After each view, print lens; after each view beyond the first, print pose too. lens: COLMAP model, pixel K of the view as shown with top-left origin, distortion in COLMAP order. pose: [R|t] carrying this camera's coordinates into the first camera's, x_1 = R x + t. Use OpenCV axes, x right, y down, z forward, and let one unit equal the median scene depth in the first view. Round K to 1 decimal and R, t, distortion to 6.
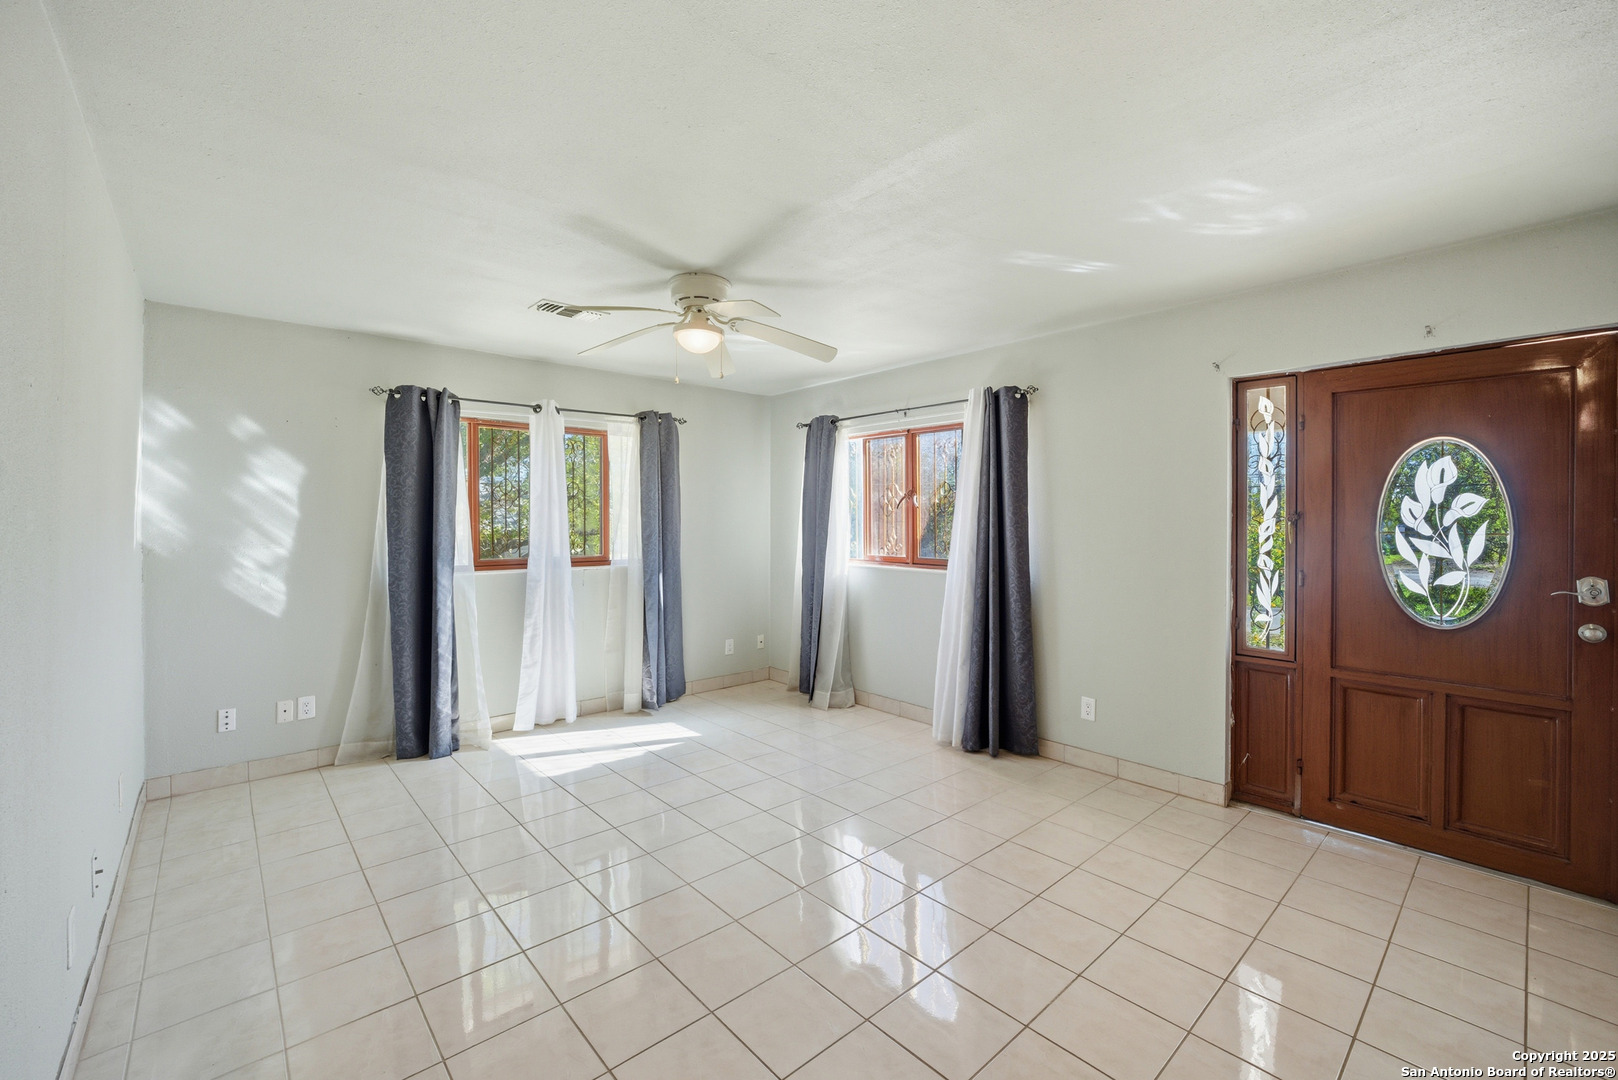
lens RADIAL K [[665.0, 0, 807.7], [0, 665.0, 528.9], [0, 0, 1]] dist [-0.001850, -0.000133]
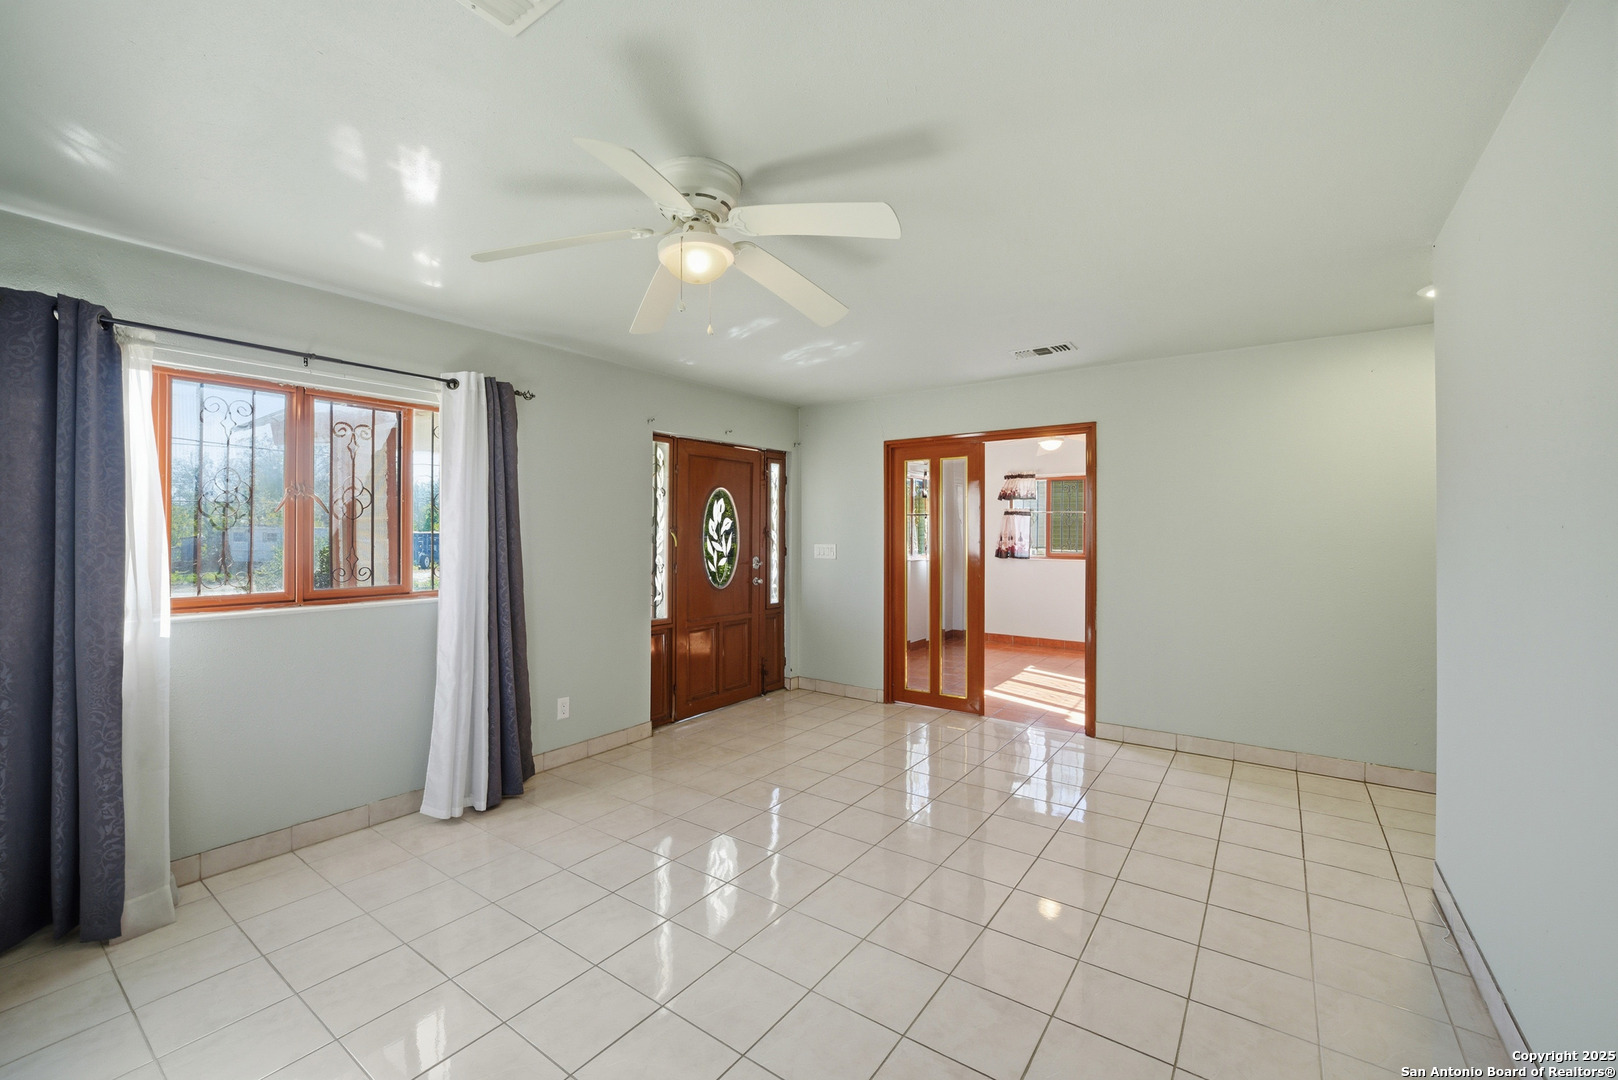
lens RADIAL K [[665.0, 0, 807.7], [0, 665.0, 528.9], [0, 0, 1]] dist [-0.001850, -0.000133]
pose [[-0.205679, -0.001450, 0.978618, -0.700946], [0.007109, 0.999970, 0.002975, -0.017779], [-0.978594, 0.007569, -0.205663, 0.829299]]
